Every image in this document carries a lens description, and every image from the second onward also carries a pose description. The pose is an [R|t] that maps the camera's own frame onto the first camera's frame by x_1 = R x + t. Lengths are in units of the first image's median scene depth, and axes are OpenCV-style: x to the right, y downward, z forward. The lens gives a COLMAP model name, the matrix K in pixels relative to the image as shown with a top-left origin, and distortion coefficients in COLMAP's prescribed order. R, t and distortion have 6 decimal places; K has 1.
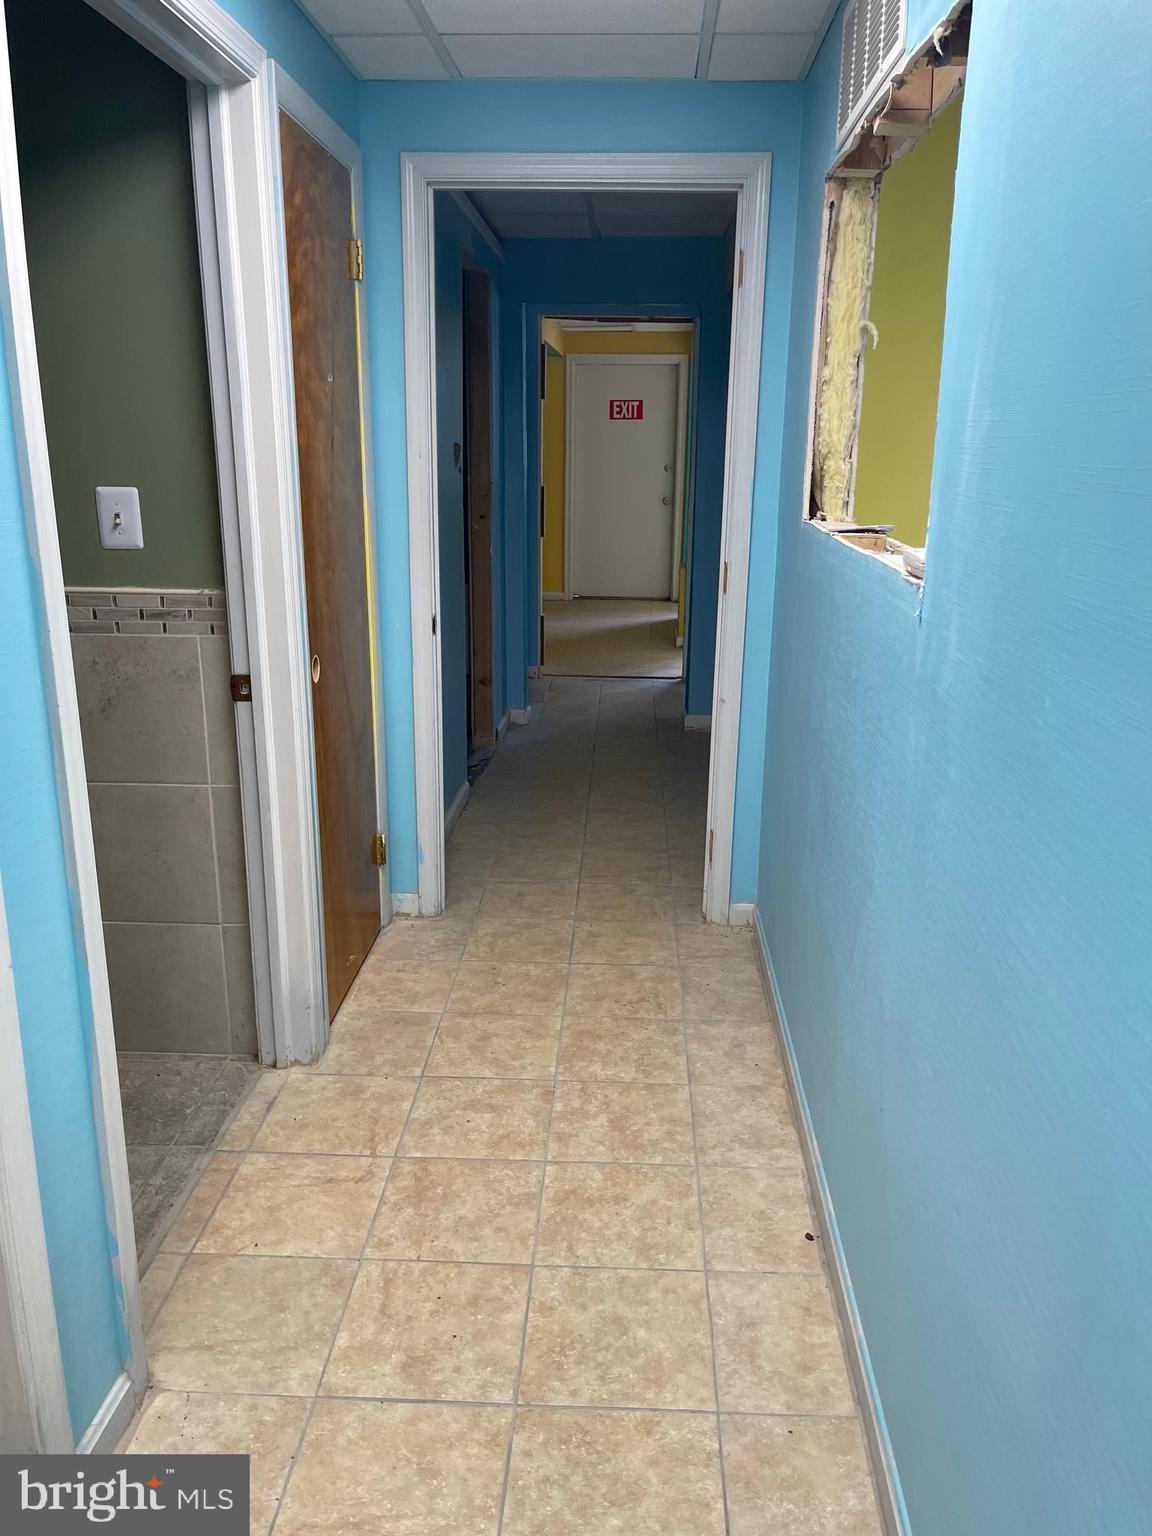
lens RADIAL K [[1179.8, 0, 580.3], [0, 1179.8, 758.3], [0, 0, 1]] dist [0.001072, 0.003351]
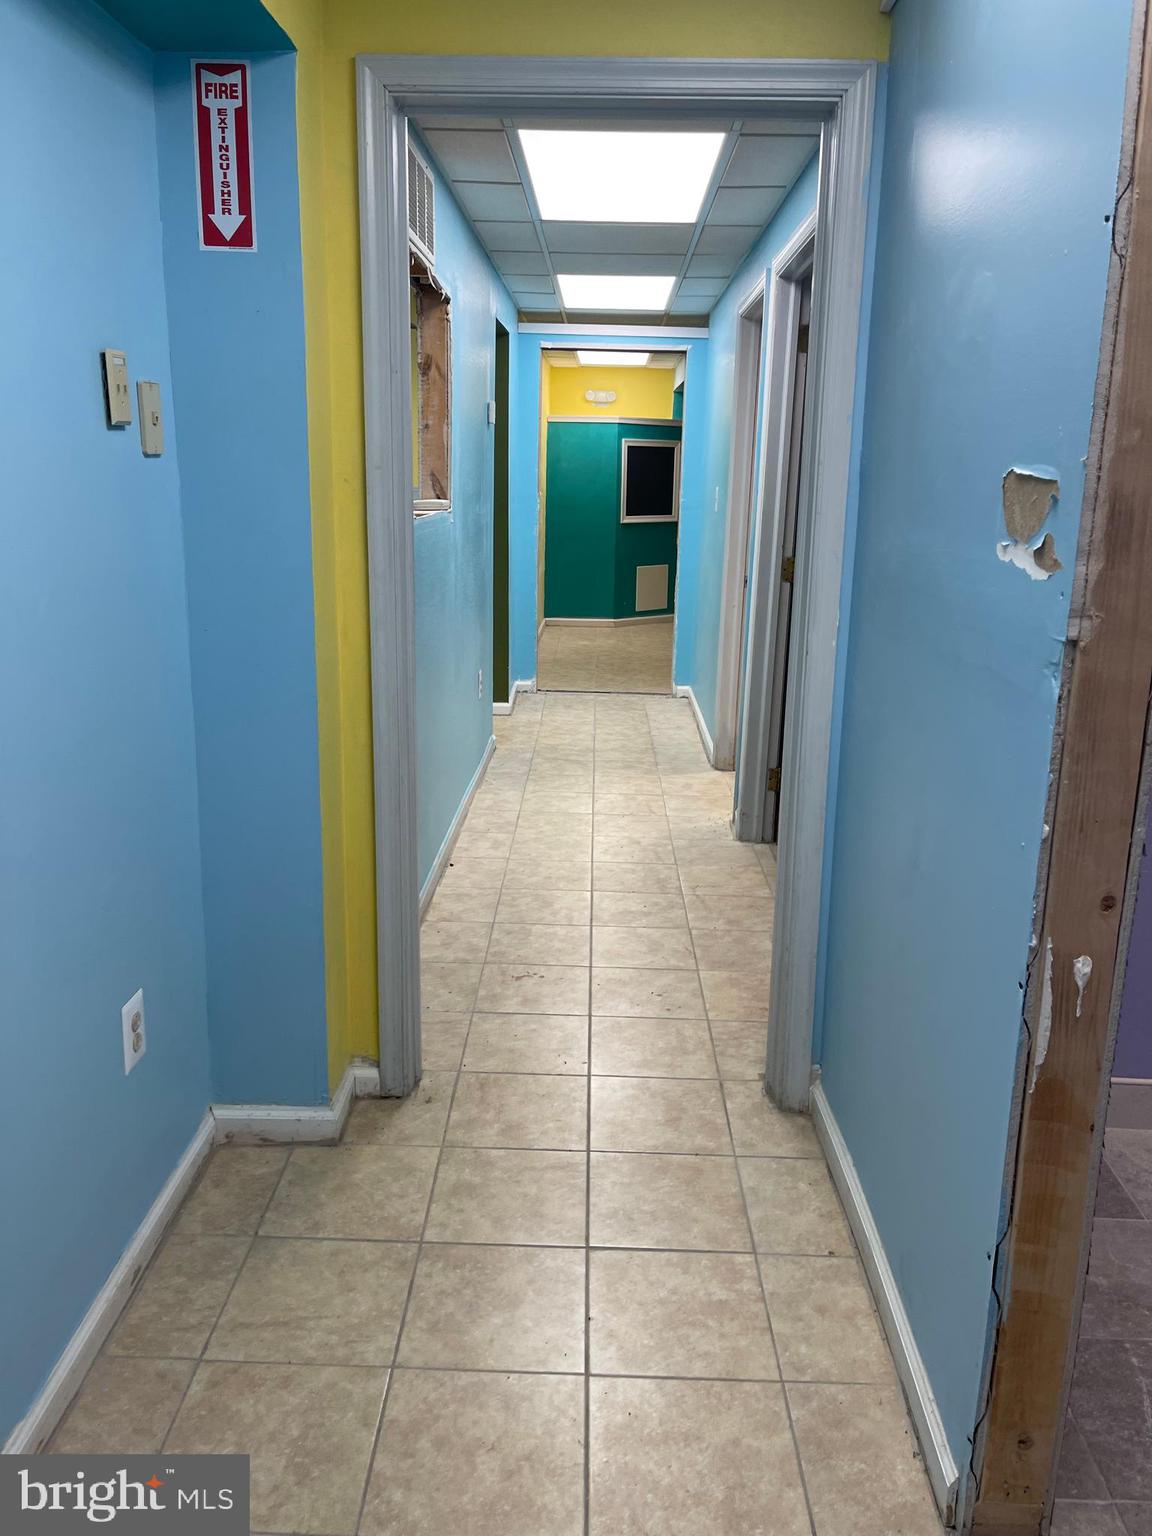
lens RADIAL K [[1179.8, 0, 580.3], [0, 1179.8, 758.3], [0, 0, 1]] dist [0.001072, 0.003351]
pose [[-0.999286, -0.015182, -0.034589, 0.044578], [-0.029961, 0.876201, 0.481013, -0.594599], [0.023004, 0.481706, -0.876031, 2.253874]]
